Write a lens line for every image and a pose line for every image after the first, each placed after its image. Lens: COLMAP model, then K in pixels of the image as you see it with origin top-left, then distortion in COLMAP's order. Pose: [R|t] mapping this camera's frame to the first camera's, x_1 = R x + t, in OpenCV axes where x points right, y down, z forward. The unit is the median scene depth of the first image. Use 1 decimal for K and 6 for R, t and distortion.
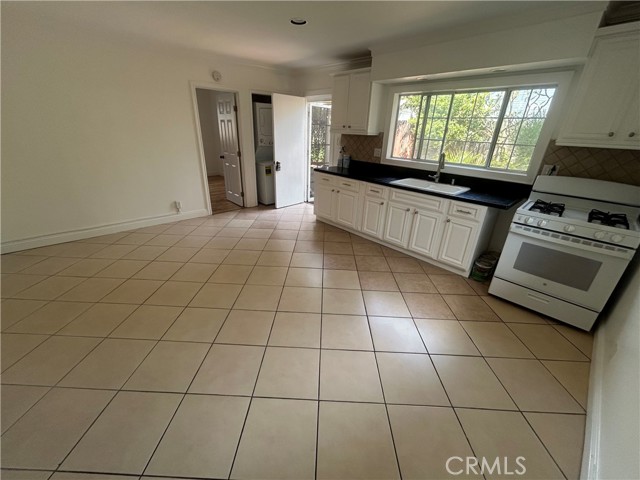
lens RADIAL K [[253.8, 0, 326.5], [0, 253.8, 240.9], [0, 0, 1]] dist [-0.001351, -0.000037]
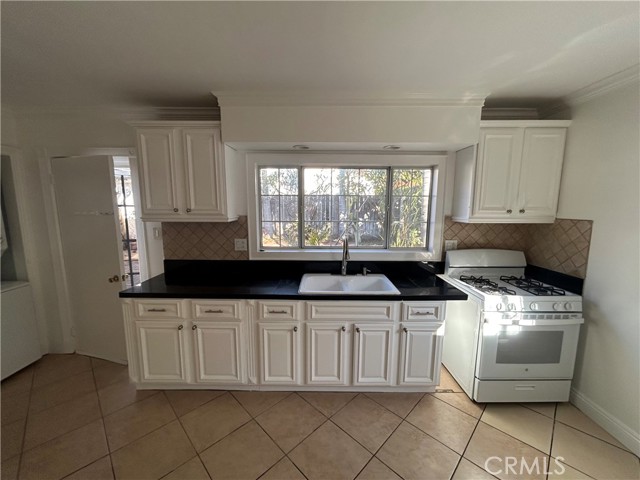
lens RADIAL K [[258.9, 0, 320.0], [0, 258.9, 240.0], [0, 0, 1]] dist [-0.001262, 0.000845]
pose [[0.682905, -0.138371, 0.717283, -0.144714], [0.312210, 0.942986, -0.115335, -0.250635], [-0.660429, 0.302706, 0.687170, 0.470652]]
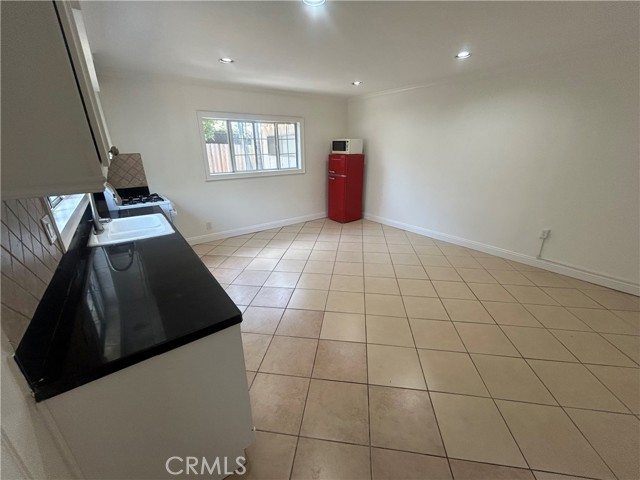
lens RADIAL K [[258.9, 0, 320.0], [0, 258.9, 240.0], [0, 0, 1]] dist [-0.001262, 0.000845]
pose [[-0.993362, -0.070950, 0.090545, -0.167442], [0.010785, 0.726217, 0.687381, -0.622224], [-0.114525, 0.683795, -0.720631, 1.352126]]
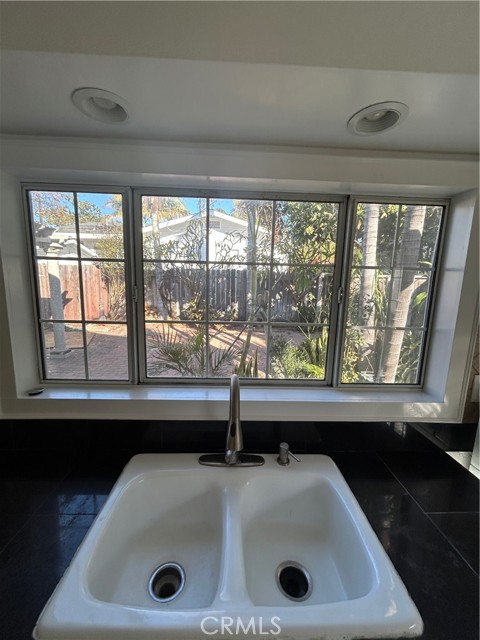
lens RADIAL K [[258.9, 0, 240.0], [0, 258.9, 320.0], [0, 0, 1]] dist [-0.001262, 0.000845]
pose [[0.658191, -0.135856, 0.740491, 0.218673], [0.299537, 0.949637, -0.092019, -0.341078], [-0.690697, 0.282370, 0.665736, 0.708933]]
